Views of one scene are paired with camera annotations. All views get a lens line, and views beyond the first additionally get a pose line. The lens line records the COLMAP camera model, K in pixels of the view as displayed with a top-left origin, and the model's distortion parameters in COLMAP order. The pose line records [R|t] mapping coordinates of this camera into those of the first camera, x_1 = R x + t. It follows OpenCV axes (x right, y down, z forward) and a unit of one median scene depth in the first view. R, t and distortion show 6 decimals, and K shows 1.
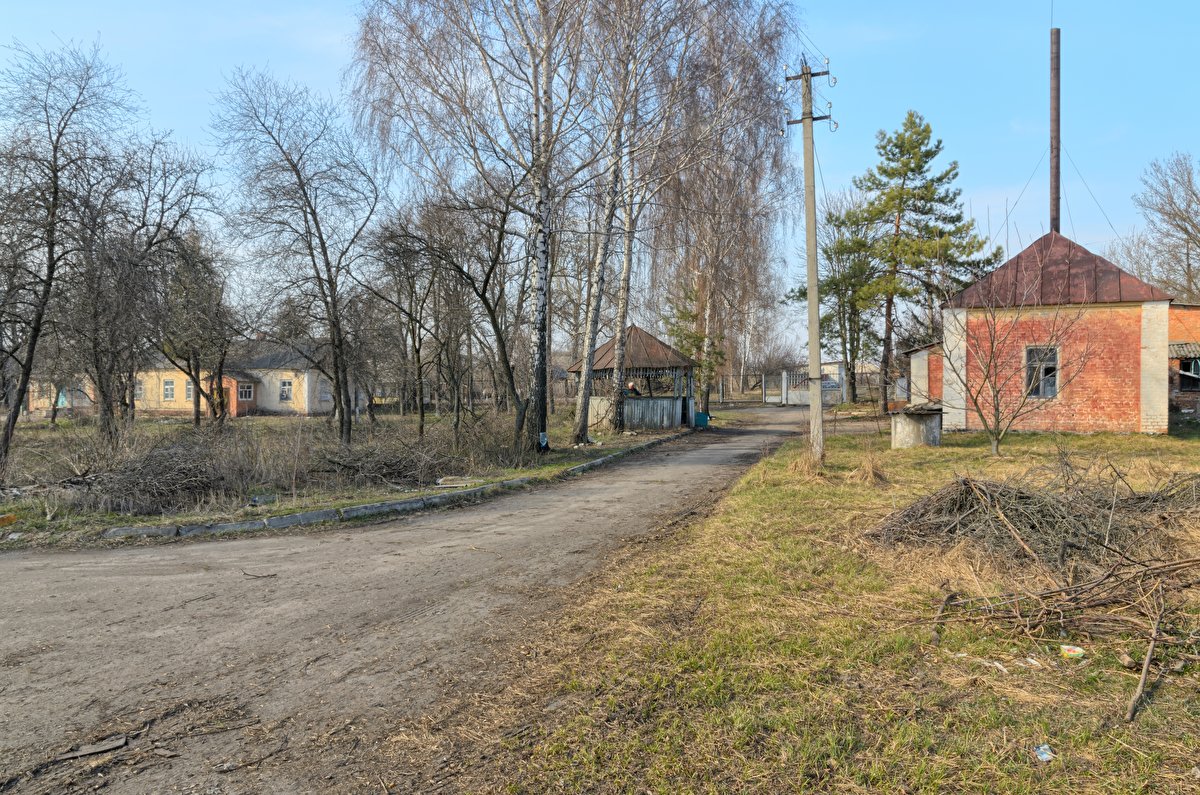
lens RADIAL K [[897.8, 0, 630.8], [0, 897.8, 400.9], [0, 0, 1]] dist [0.013595, -0.031657]
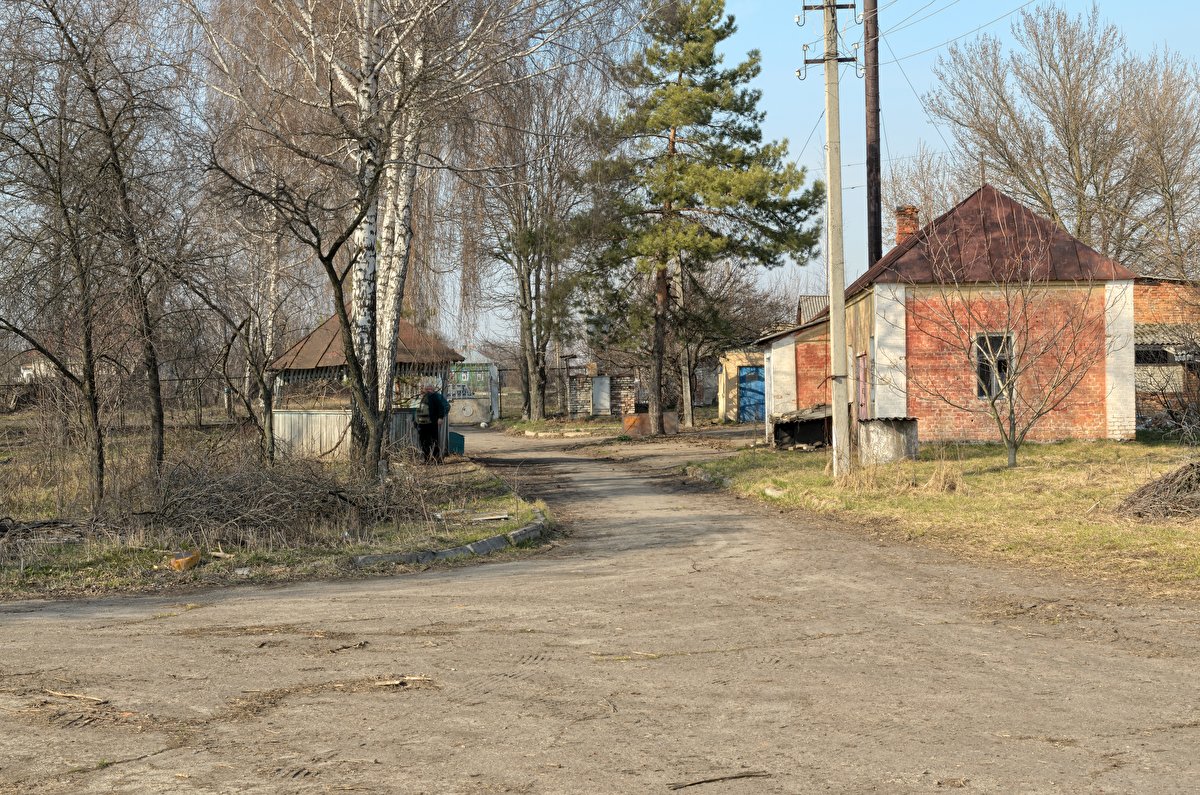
lens RADIAL K [[1912.9, 0, 596.7], [0, 1912.9, 400.5], [0, 0, 1]] dist [-0.010146, 0.000000]
pose [[0.904747, -0.015817, 0.425657, -0.629339], [0.021645, 0.999726, -0.008858, 0.005707], [-0.425400, 0.017228, 0.904841, -0.407076]]
